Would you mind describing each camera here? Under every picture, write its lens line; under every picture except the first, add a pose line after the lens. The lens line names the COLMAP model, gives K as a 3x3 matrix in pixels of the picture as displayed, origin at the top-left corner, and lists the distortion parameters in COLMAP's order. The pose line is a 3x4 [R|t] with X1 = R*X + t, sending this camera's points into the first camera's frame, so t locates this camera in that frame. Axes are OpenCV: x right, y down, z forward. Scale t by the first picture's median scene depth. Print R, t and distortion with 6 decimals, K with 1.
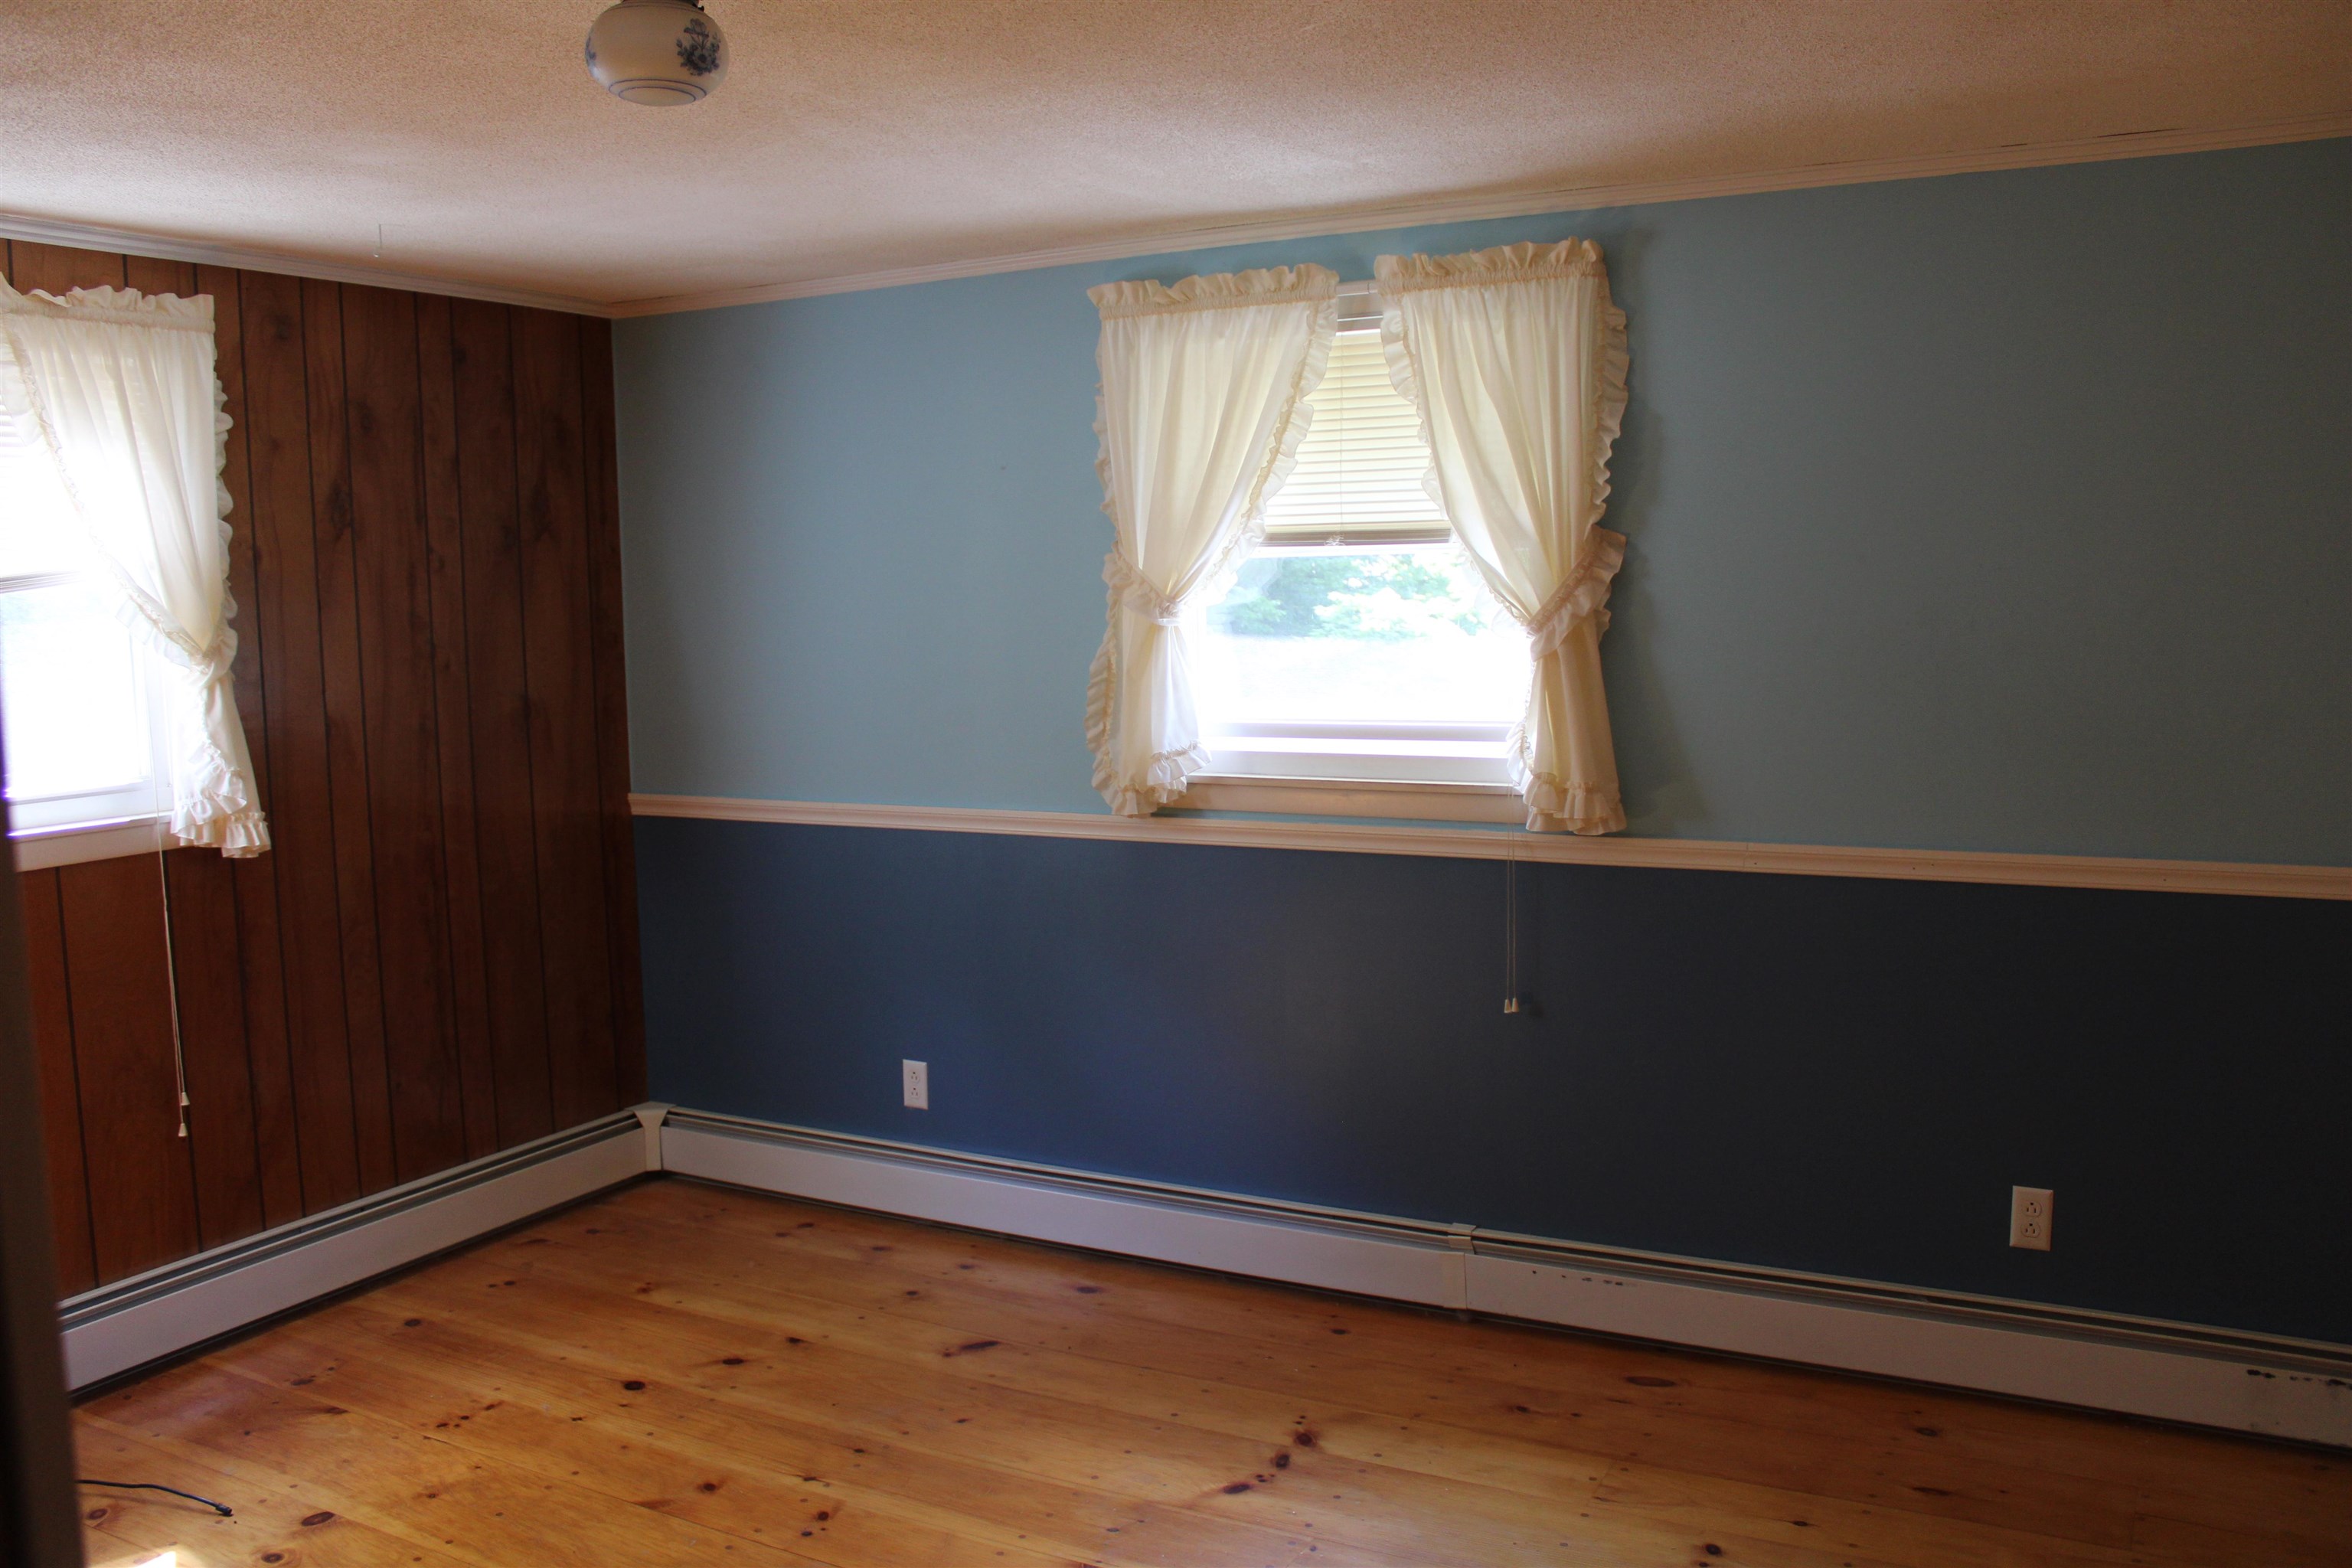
lens RADIAL K [[1945.8, 0, 1172.3], [0, 1945.8, 795.9], [0, 0, 1]] dist [-0.161450, 0.145238]
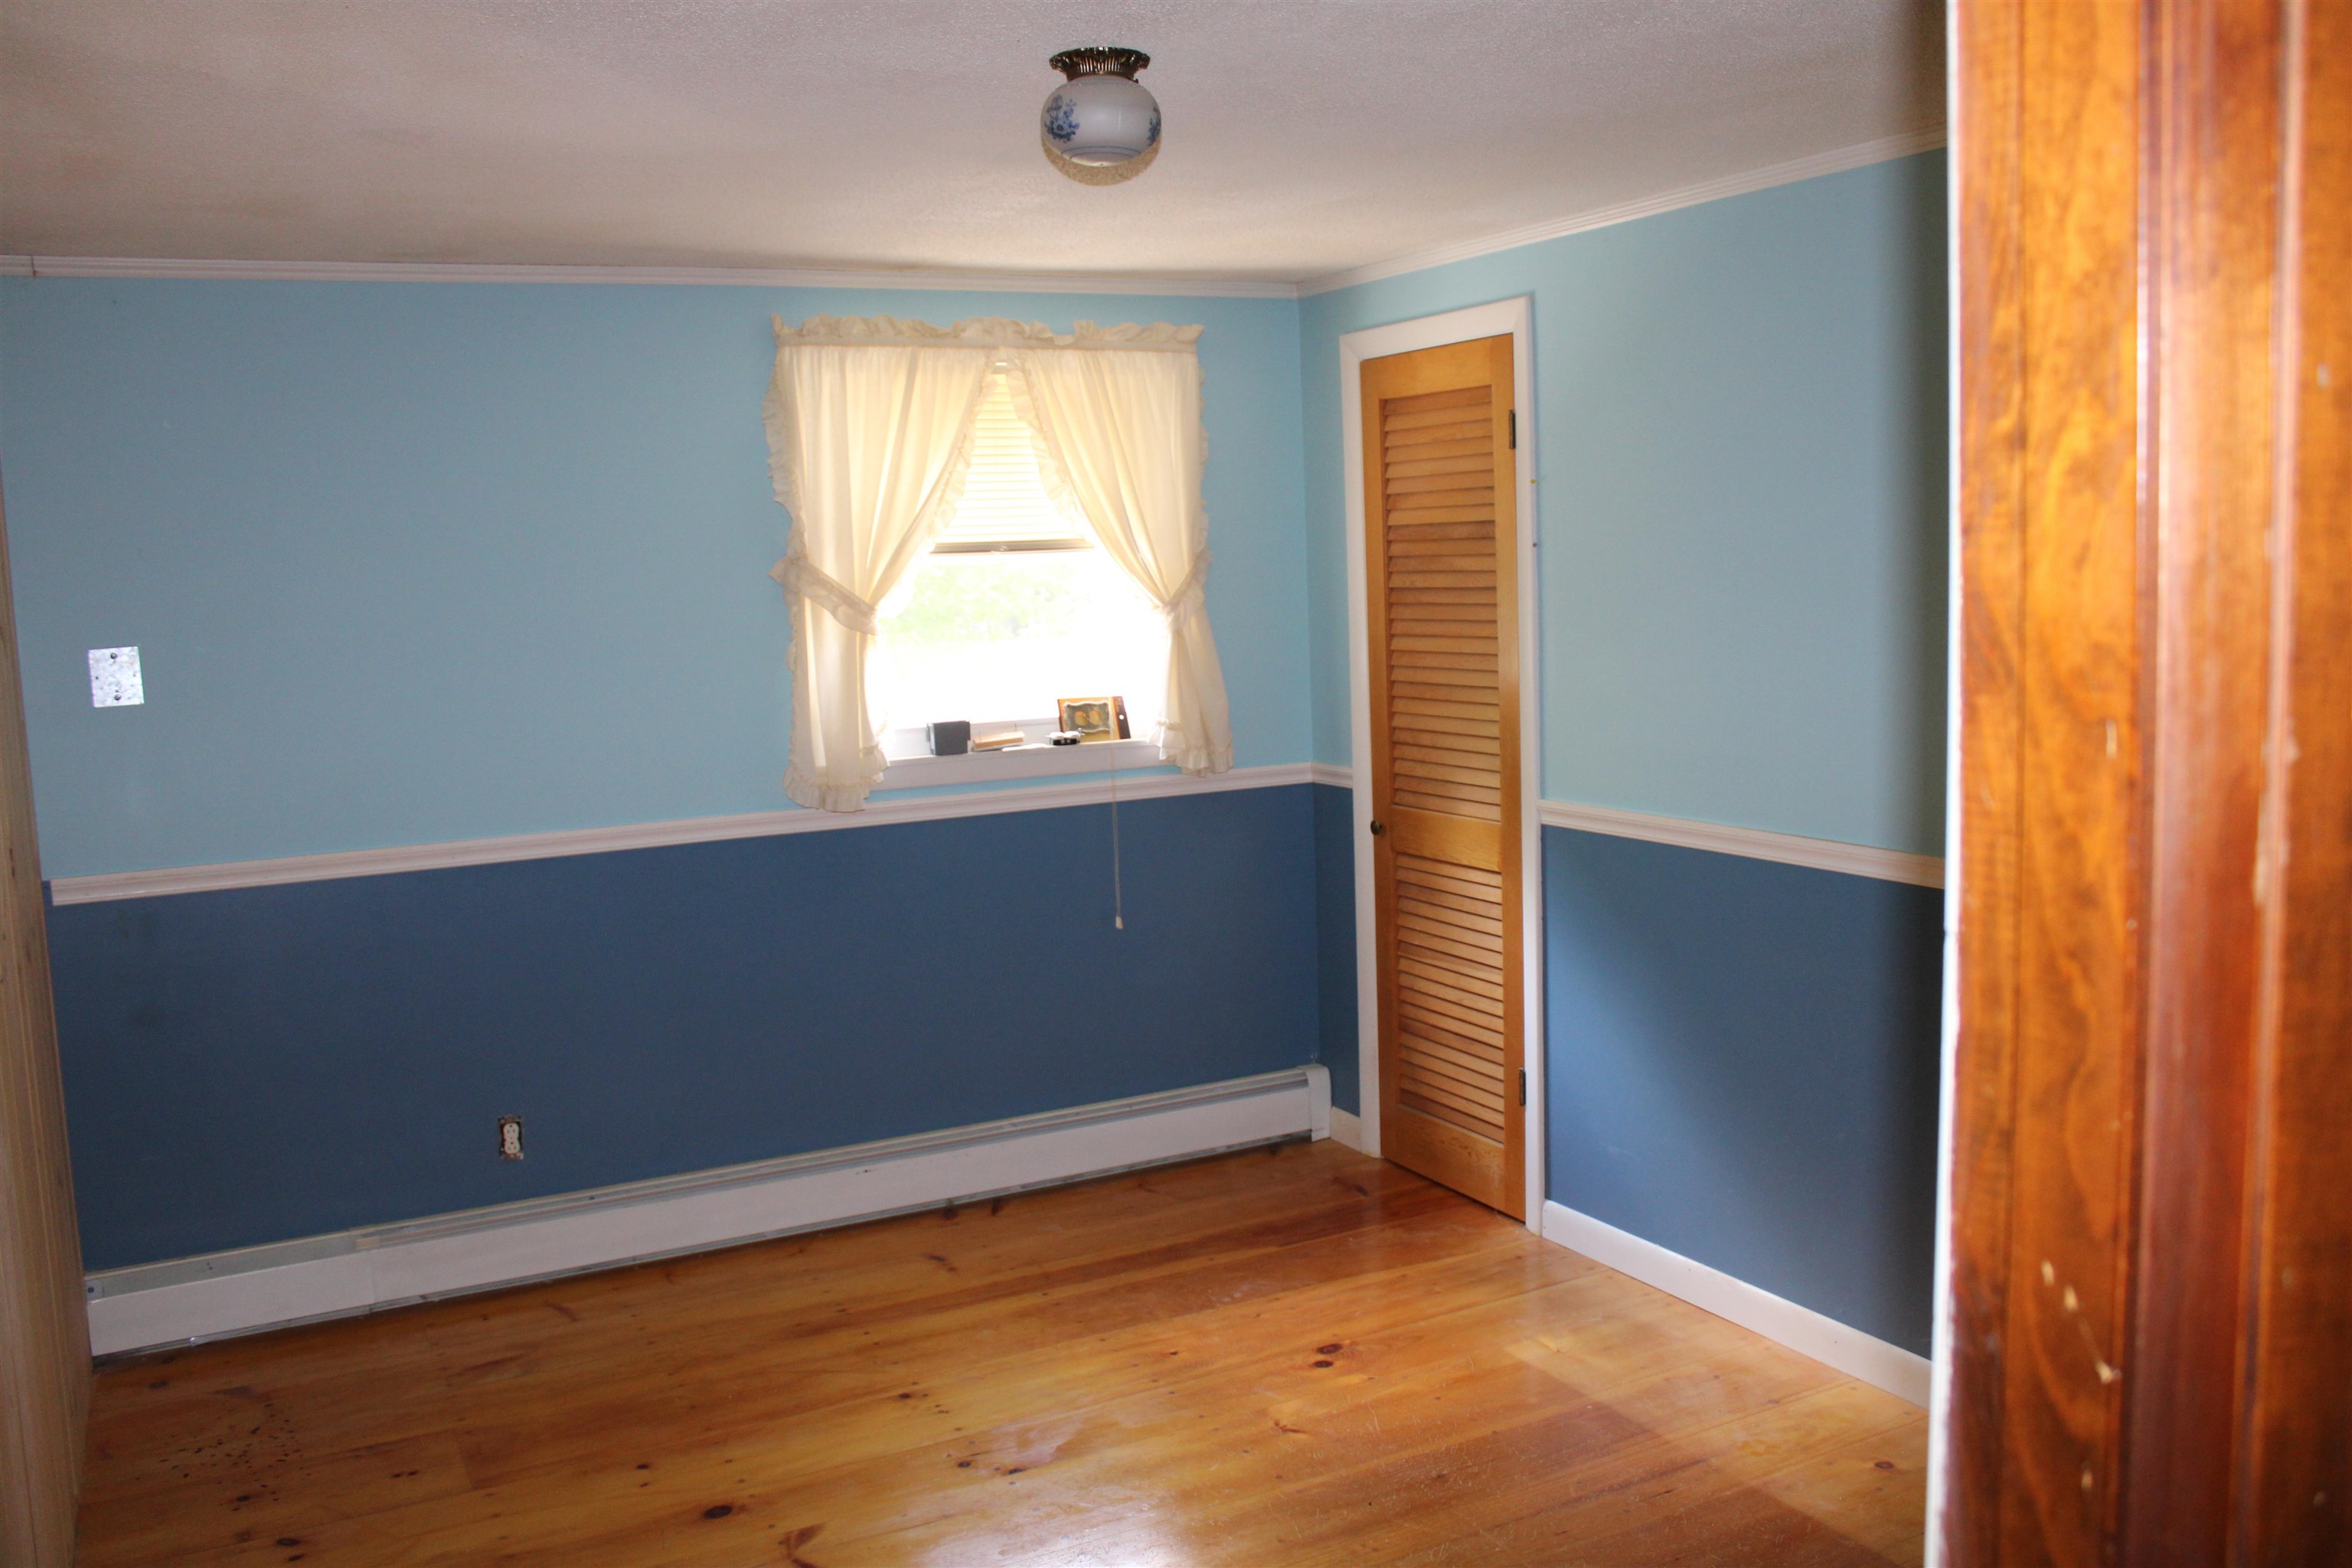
lens RADIAL K [[1945.8, 0, 1172.3], [0, 1945.8, 795.9], [0, 0, 1]] dist [-0.161450, 0.145238]
pose [[0.547517, -0.093717, 0.831530, -1.070508], [0.112099, 0.992966, 0.038100, -0.020462], [-0.829252, 0.072353, 0.554172, 0.335858]]
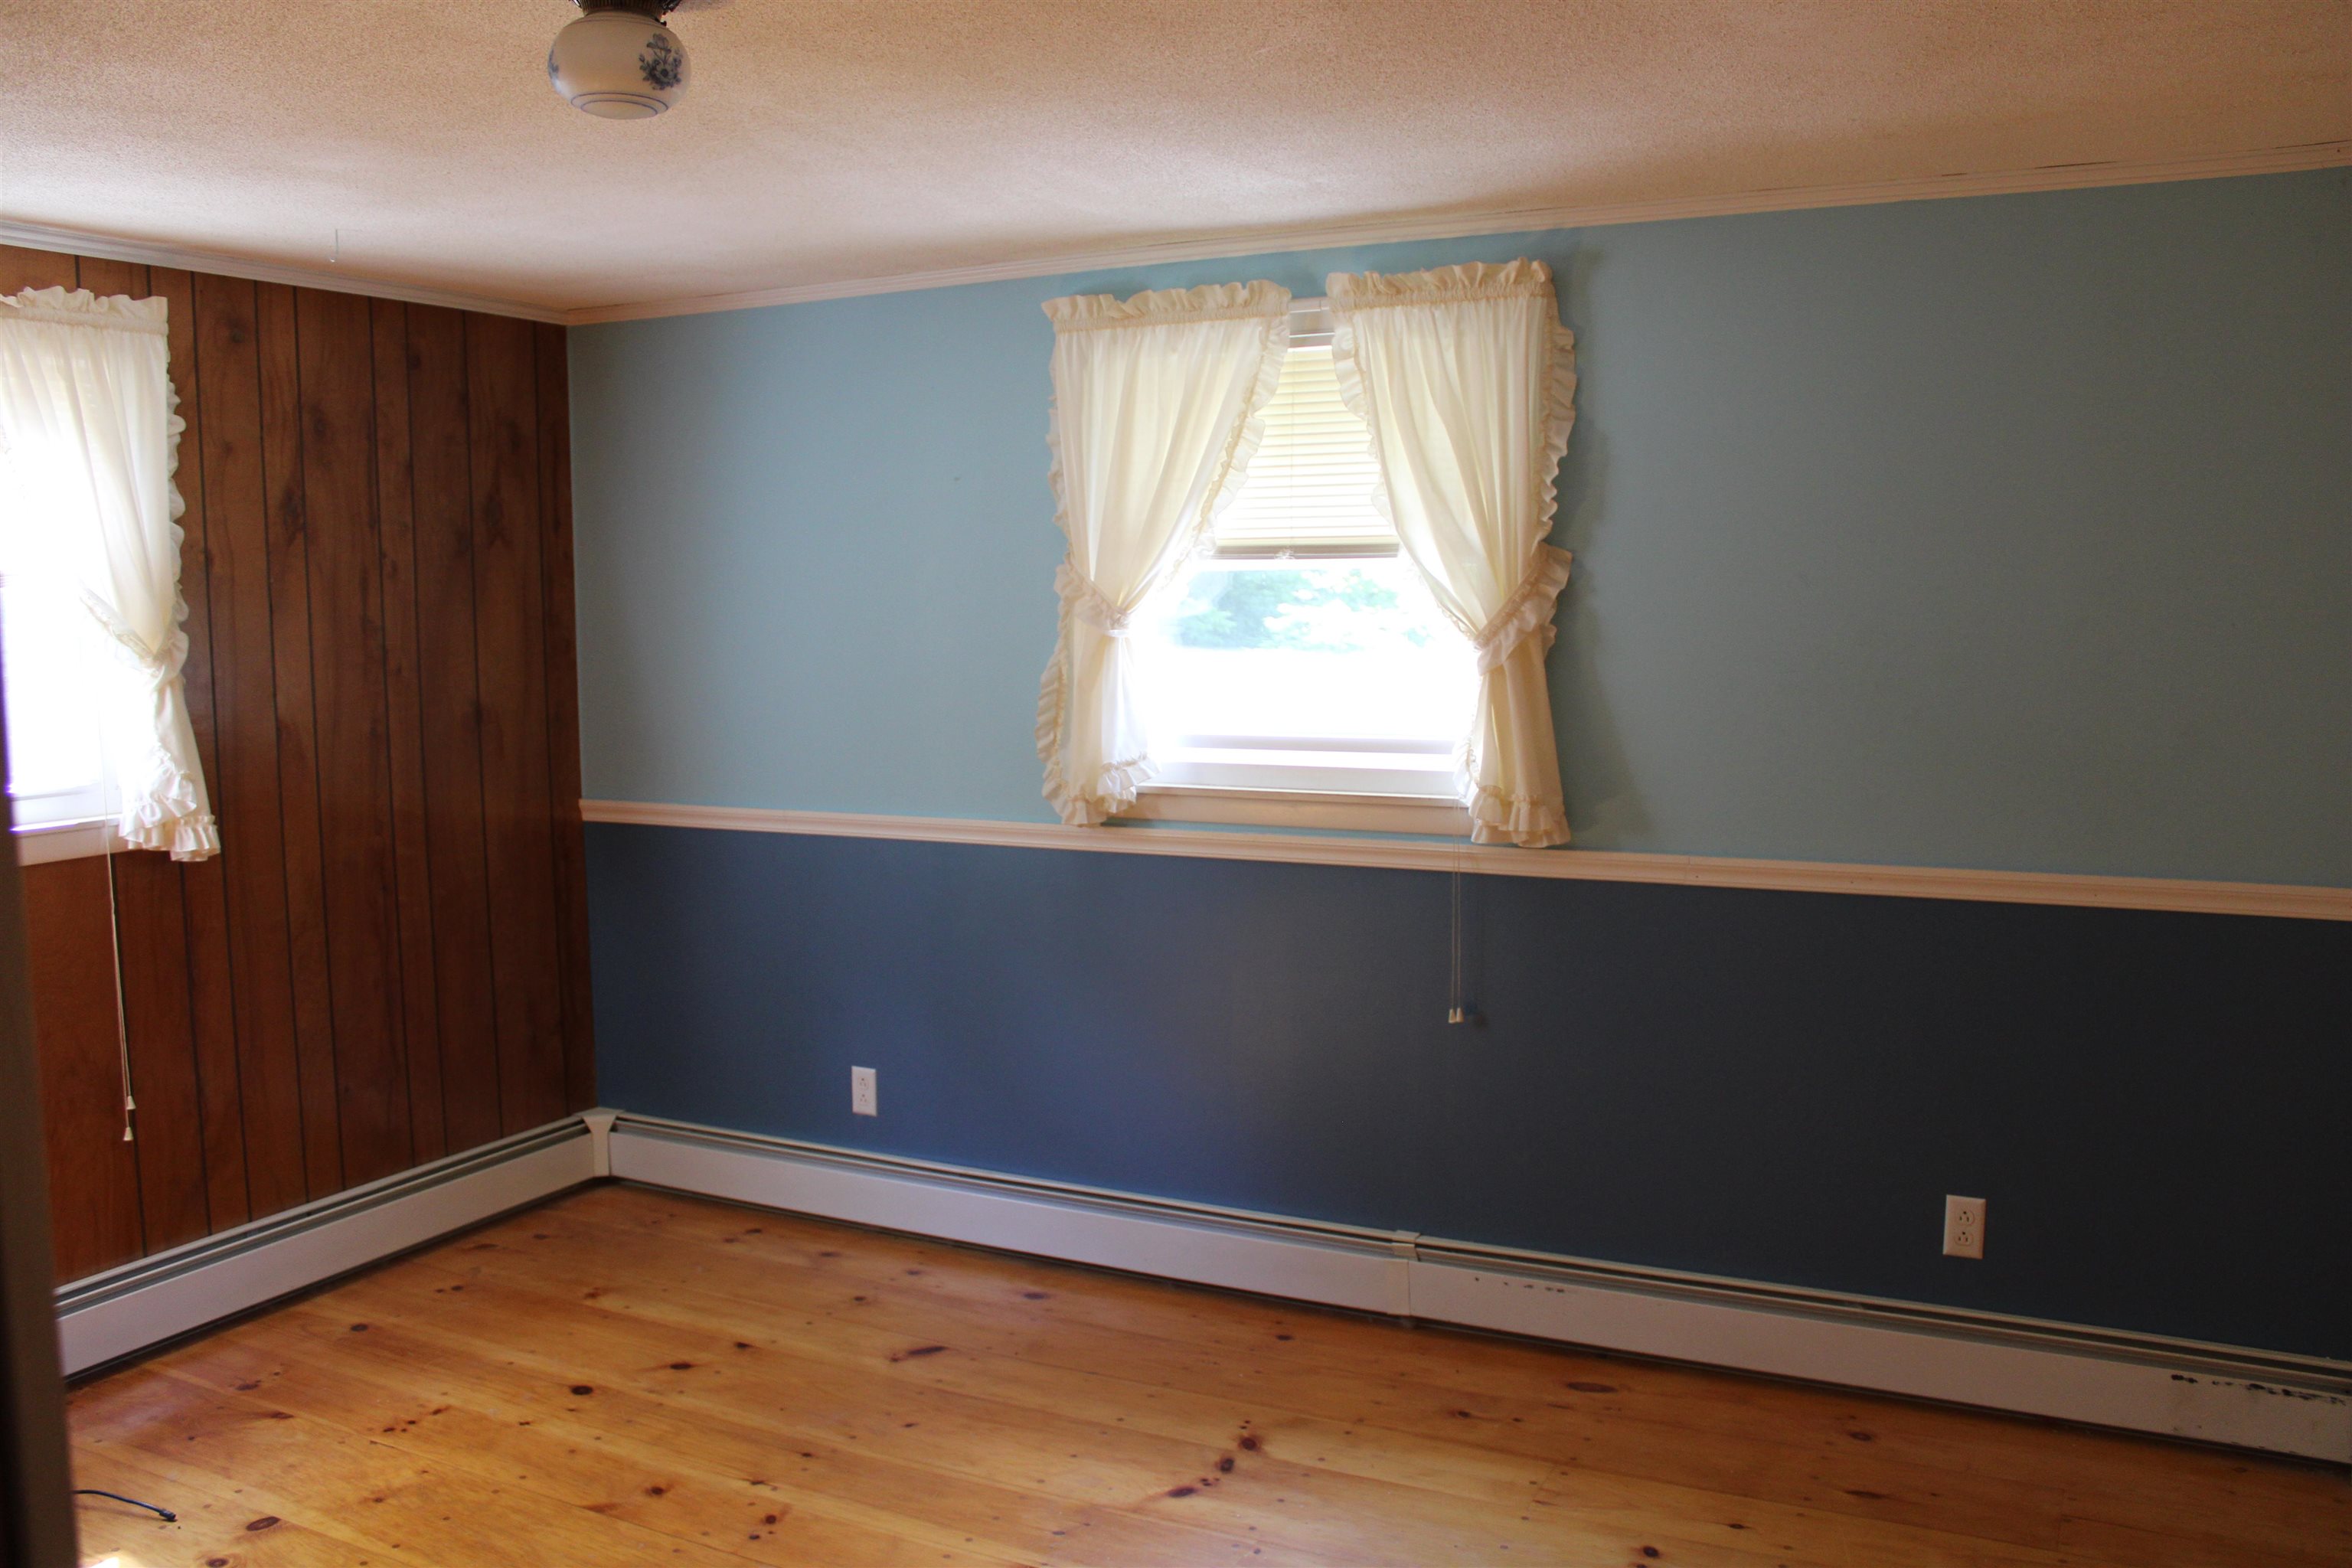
lens RADIAL K [[1945.8, 0, 1172.3], [0, 1945.8, 795.9], [0, 0, 1]] dist [-0.161450, 0.145238]
pose [[0.999627, 0.007362, 0.026312, -0.000512], [-0.007233, 0.999961, -0.004987, -0.000461], [-0.026348, 0.004795, 0.999641, -0.009389]]
